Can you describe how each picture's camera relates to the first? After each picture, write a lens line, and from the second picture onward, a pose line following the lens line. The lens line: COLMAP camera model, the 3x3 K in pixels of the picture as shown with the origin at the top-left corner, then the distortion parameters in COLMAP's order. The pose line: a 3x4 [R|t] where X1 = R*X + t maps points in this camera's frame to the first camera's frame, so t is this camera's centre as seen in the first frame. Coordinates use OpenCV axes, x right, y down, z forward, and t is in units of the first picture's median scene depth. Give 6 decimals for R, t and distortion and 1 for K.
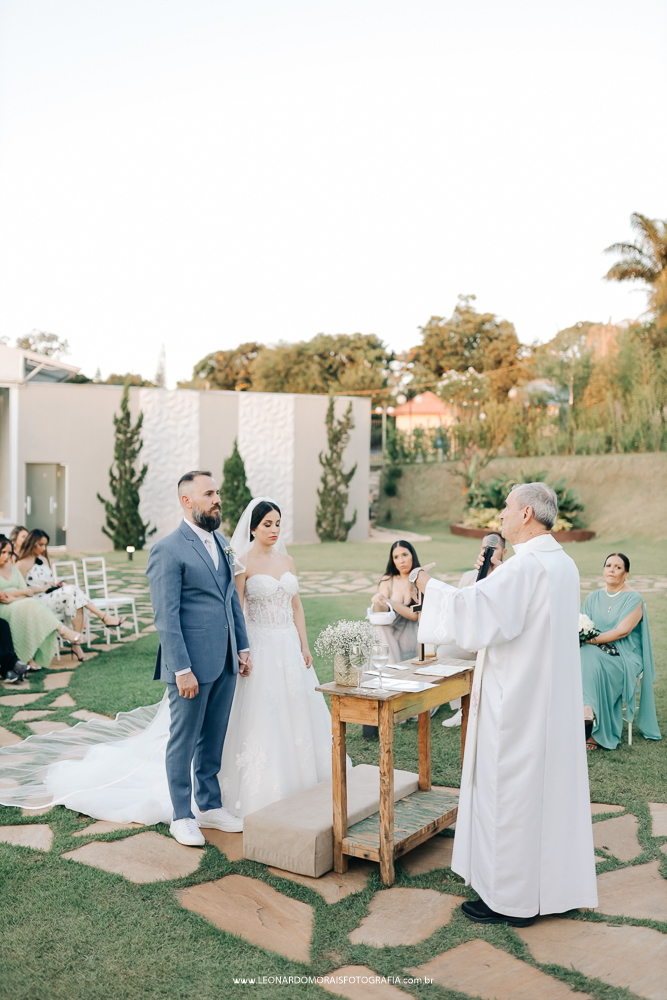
lens RADIAL K [[954.7, 0, 333.5], [0, 954.7, 500.0], [0, 0, 1]] dist [-0.064067, 0.098557]
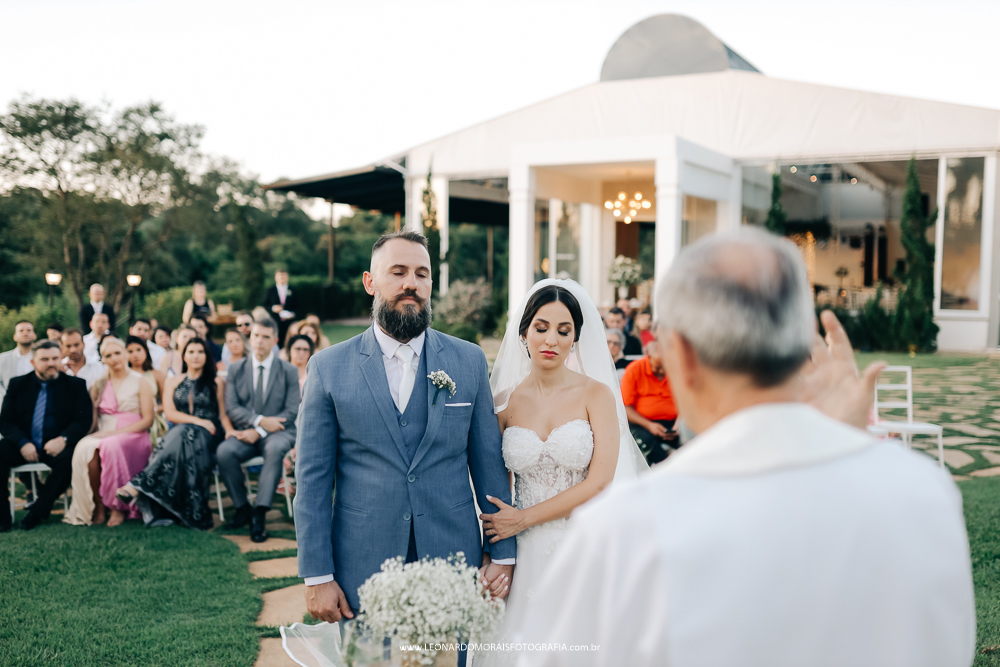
lens RADIAL K [[954.7, 0, 500.0], [0, 954.7, 333.5], [0, 0, 1]] dist [-0.064067, 0.098557]
pose [[0.611020, 0.052025, -0.789904, 0.066658], [-0.015251, 0.998427, 0.053962, -0.000168], [0.791468, -0.020925, 0.610852, 0.141294]]
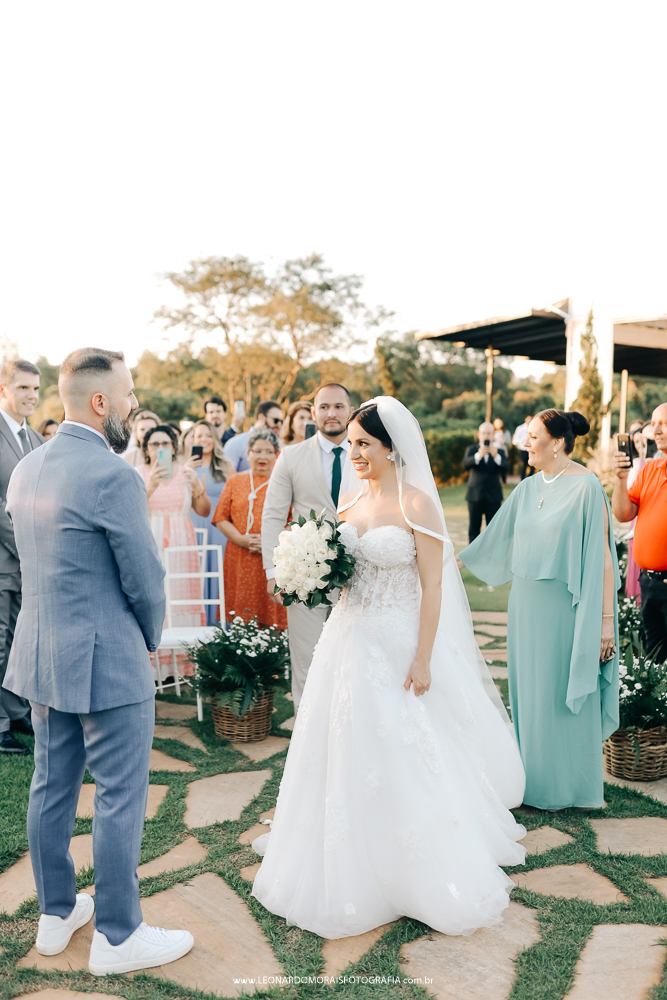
lens RADIAL K [[954.7, 0, 333.5], [0, 954.7, 500.0], [0, 0, 1]] dist [-0.064067, 0.098557]
pose [[0.271119, 0.078016, -0.959379, 0.027684], [-0.031316, 0.996897, 0.072217, 0.002322], [0.962036, 0.010465, 0.272721, 0.221854]]
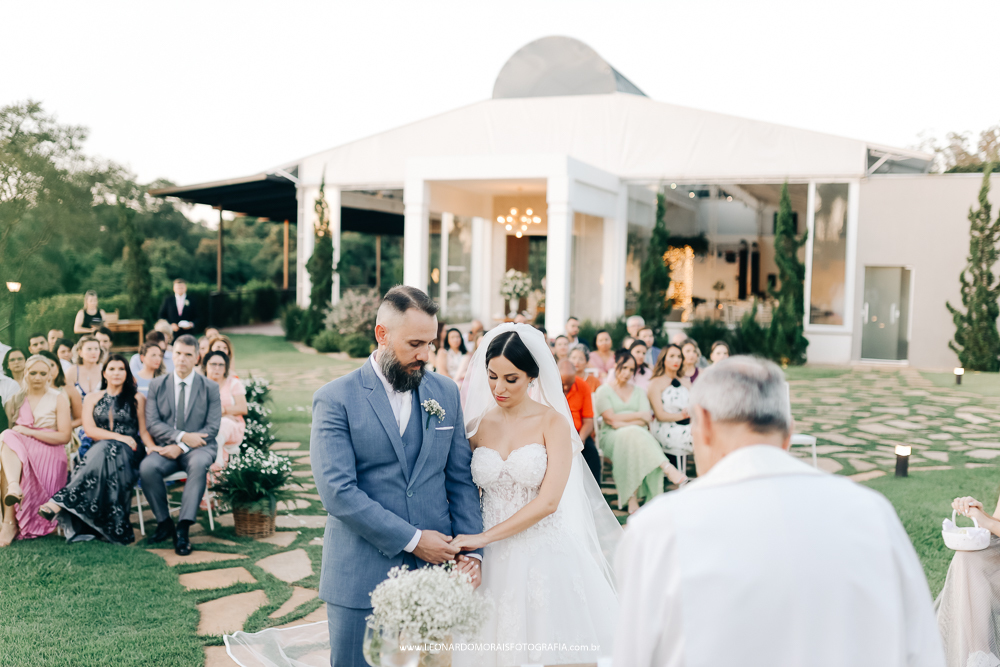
lens RADIAL K [[954.7, 0, 500.0], [0, 954.7, 333.5], [0, 0, 1]] dist [-0.064067, 0.098557]
pose [[0.703780, 0.051318, -0.708562, 0.072468], [-0.028197, 0.998619, 0.044319, -0.004807], [0.709859, -0.011212, 0.704255, 0.122430]]
